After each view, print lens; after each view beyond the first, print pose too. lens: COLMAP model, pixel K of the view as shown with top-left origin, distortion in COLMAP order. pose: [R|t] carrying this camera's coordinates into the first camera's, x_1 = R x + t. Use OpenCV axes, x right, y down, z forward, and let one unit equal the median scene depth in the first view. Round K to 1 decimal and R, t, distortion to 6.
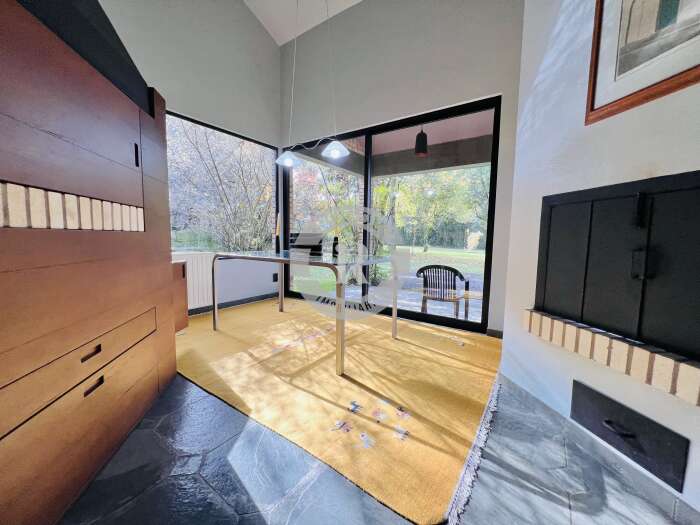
lens RADIAL K [[278.7, 0, 352.4], [0, 278.7, 266.5], [0, 0, 1]] dist [-0.004079, 0.000270]
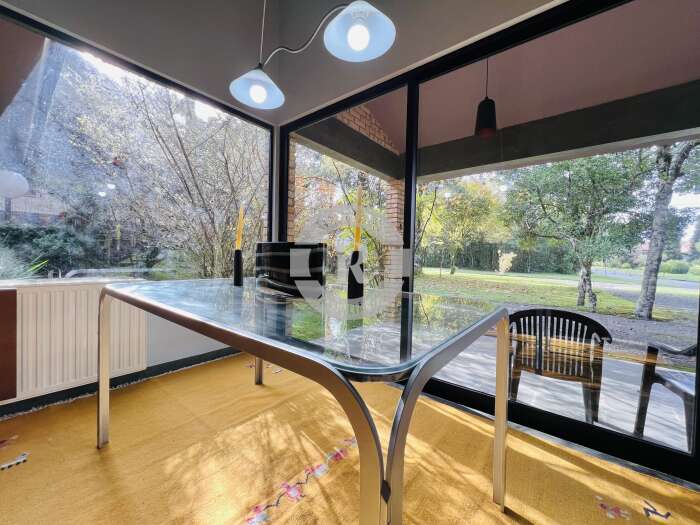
lens RADIAL K [[280.7, 0, 349.6], [0, 280.7, 264.2], [0, 0, 1]] dist [-0.001417, -0.000122]
pose [[0.997212, 0.011999, -0.073643, -0.022231], [-0.017901, 0.996632, -0.080021, -0.030532], [0.072435, 0.081116, 0.994069, 0.331705]]
